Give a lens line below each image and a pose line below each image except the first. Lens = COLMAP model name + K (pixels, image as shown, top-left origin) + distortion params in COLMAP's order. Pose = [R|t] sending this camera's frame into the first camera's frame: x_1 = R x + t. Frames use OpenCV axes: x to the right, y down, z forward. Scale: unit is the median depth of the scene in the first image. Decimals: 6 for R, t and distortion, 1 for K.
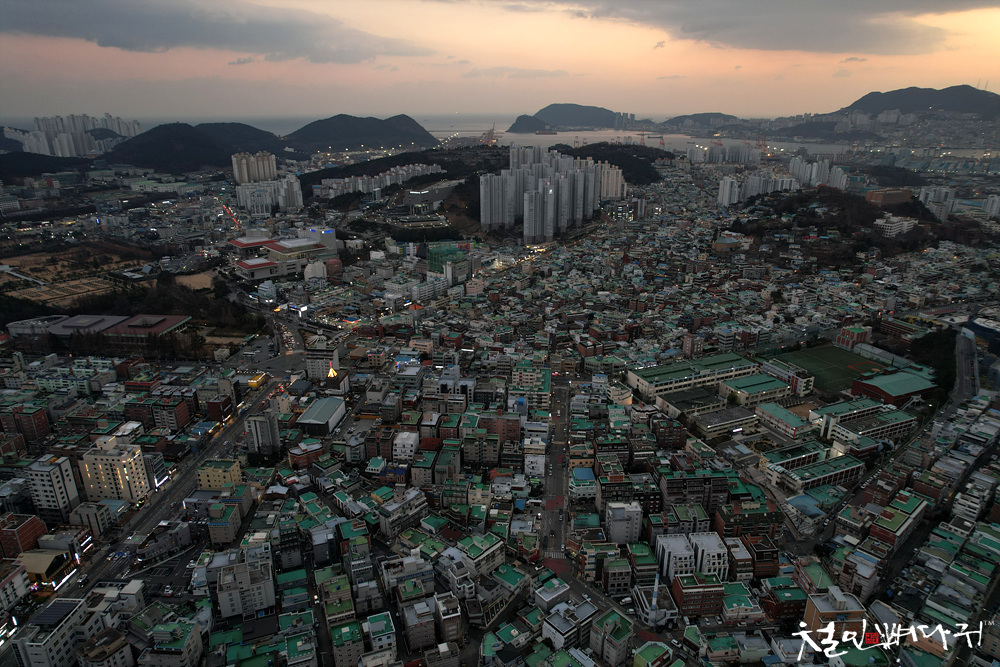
lens RADIAL K [[639.6, 0, 502.4], [0, 639.6, 333.6], [0, 0, 1]] dist [-0.078295, 0.072684]
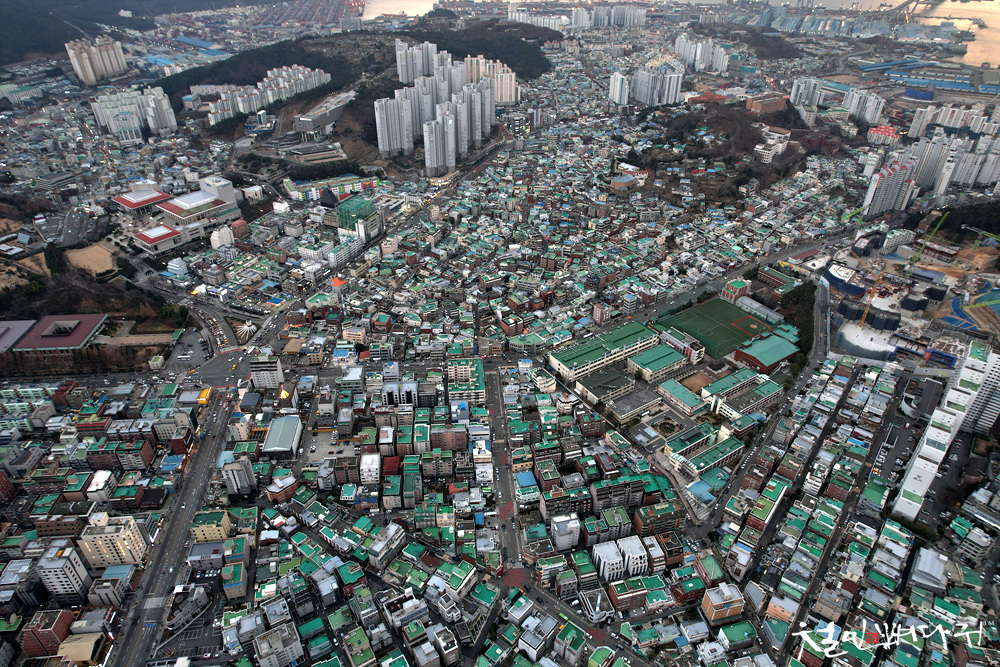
lens RADIAL K [[639.6, 0, 503.6], [0, 639.6, 338.6], [0, 0, 1]] dist [-0.078295, 0.072684]
pose [[0.982689, -0.095337, 0.158847, -0.052470], [0.055412, 0.969429, 0.239032, -0.213179], [-0.176779, -0.226092, 0.957931, -0.056621]]
